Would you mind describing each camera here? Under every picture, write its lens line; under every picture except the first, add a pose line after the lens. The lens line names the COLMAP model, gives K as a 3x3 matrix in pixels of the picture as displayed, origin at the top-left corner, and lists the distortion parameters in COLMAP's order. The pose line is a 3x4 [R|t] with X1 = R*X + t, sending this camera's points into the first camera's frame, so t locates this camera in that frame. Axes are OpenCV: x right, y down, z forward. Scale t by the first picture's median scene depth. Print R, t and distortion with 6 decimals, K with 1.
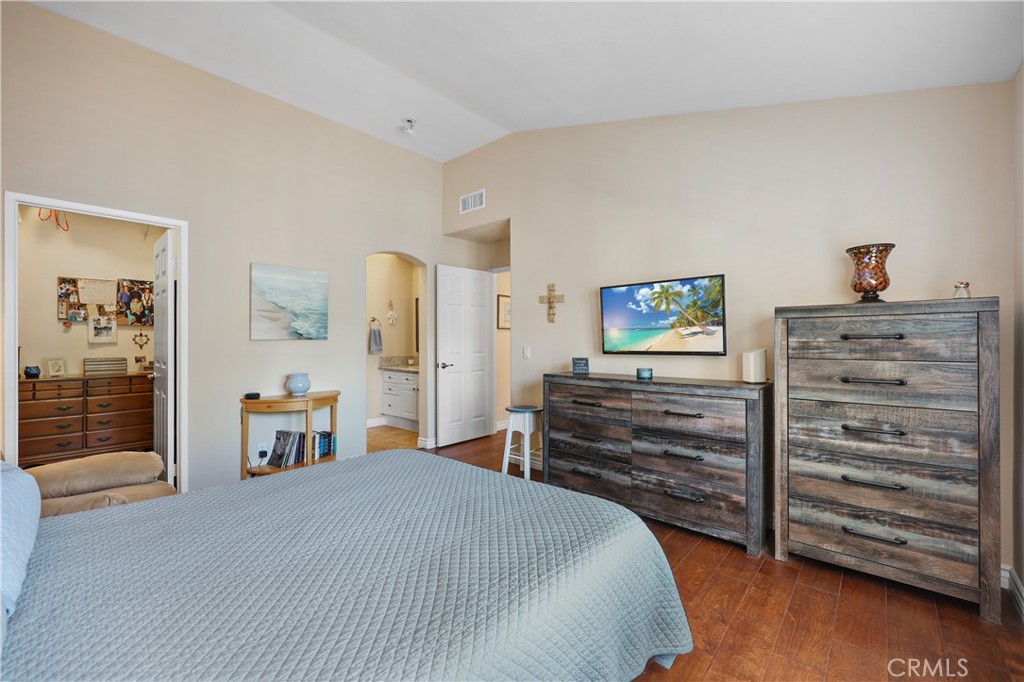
lens RADIAL K [[415.6, 0, 514.2], [0, 415.6, 336.6], [0, 0, 1]] dist [-0.002712, -0.000427]
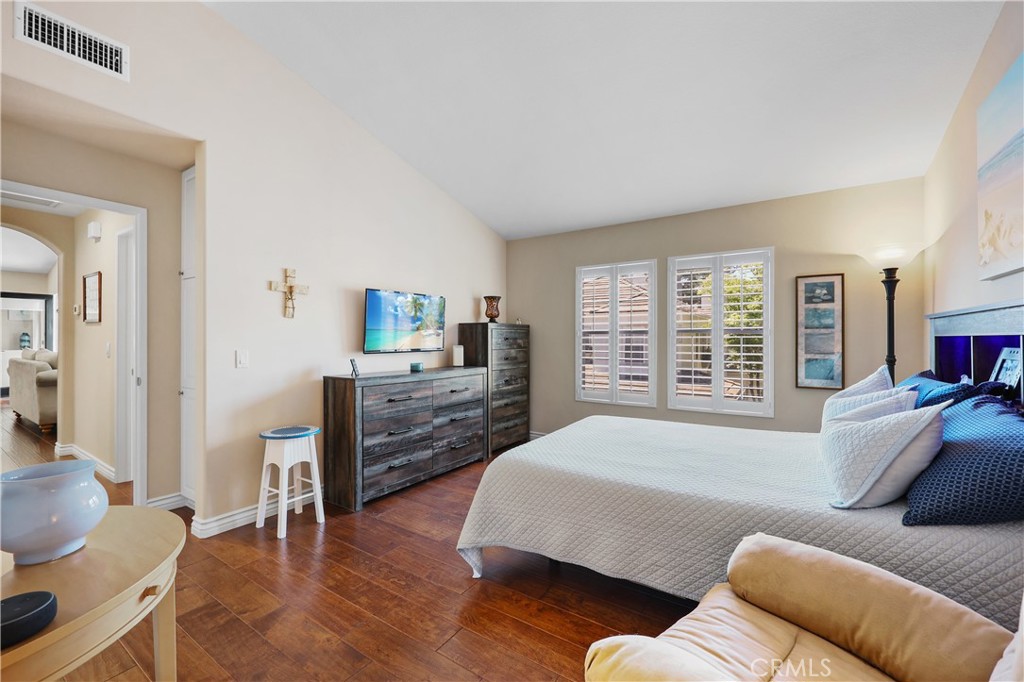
lens RADIAL K [[415.6, 0, 514.2], [0, 415.6, 336.6], [0, 0, 1]] dist [-0.002712, -0.000427]
pose [[-0.123786, 0.003924, 0.992301, -0.995065], [-0.012434, 0.999908, -0.005505, 0.001870], [-0.992231, -0.013020, -0.123726, 0.909749]]
